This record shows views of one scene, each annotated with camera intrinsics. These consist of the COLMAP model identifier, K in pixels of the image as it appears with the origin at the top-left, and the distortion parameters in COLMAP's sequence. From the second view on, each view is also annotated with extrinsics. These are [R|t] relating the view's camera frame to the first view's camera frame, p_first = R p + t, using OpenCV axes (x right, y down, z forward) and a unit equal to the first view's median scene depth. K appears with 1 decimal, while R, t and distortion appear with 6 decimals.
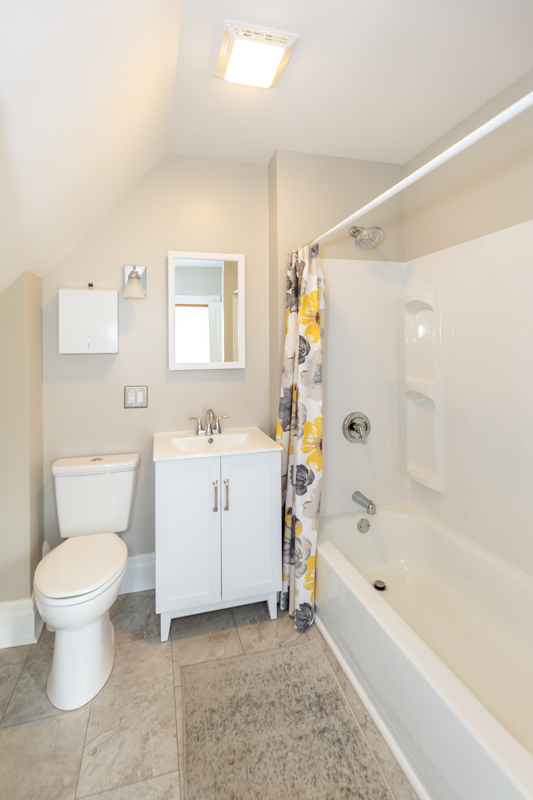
lens RADIAL K [[379.2, 0, 256.1], [0, 379.2, 345.3], [0, 0, 1]] dist [0.014171, -0.000157]
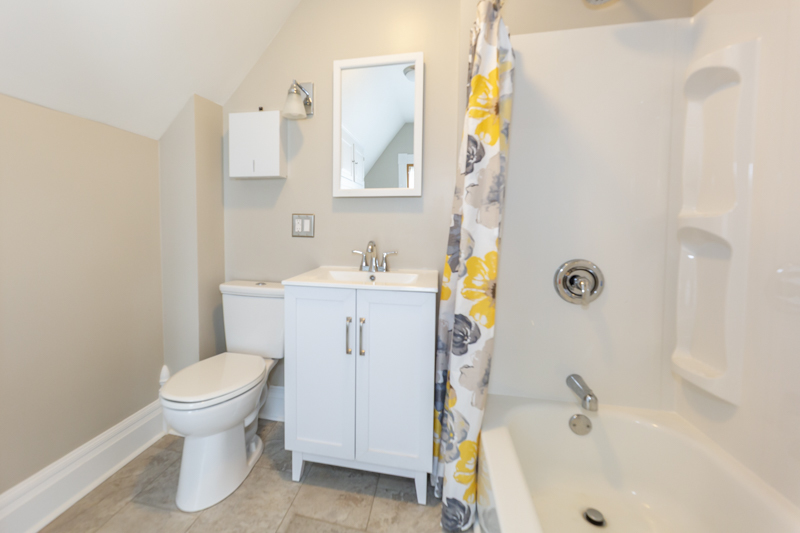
lens RADIAL K [[356.6, 0, 369.0], [0, 356.6, 242.2], [0, 0, 1]] dist [0.004192, 0.001350]
pose [[0.887928, 0.040464, -0.458199, 0.260357], [-0.019332, 0.998526, 0.050719, 0.141590], [0.459576, -0.036177, 0.887401, 0.311843]]
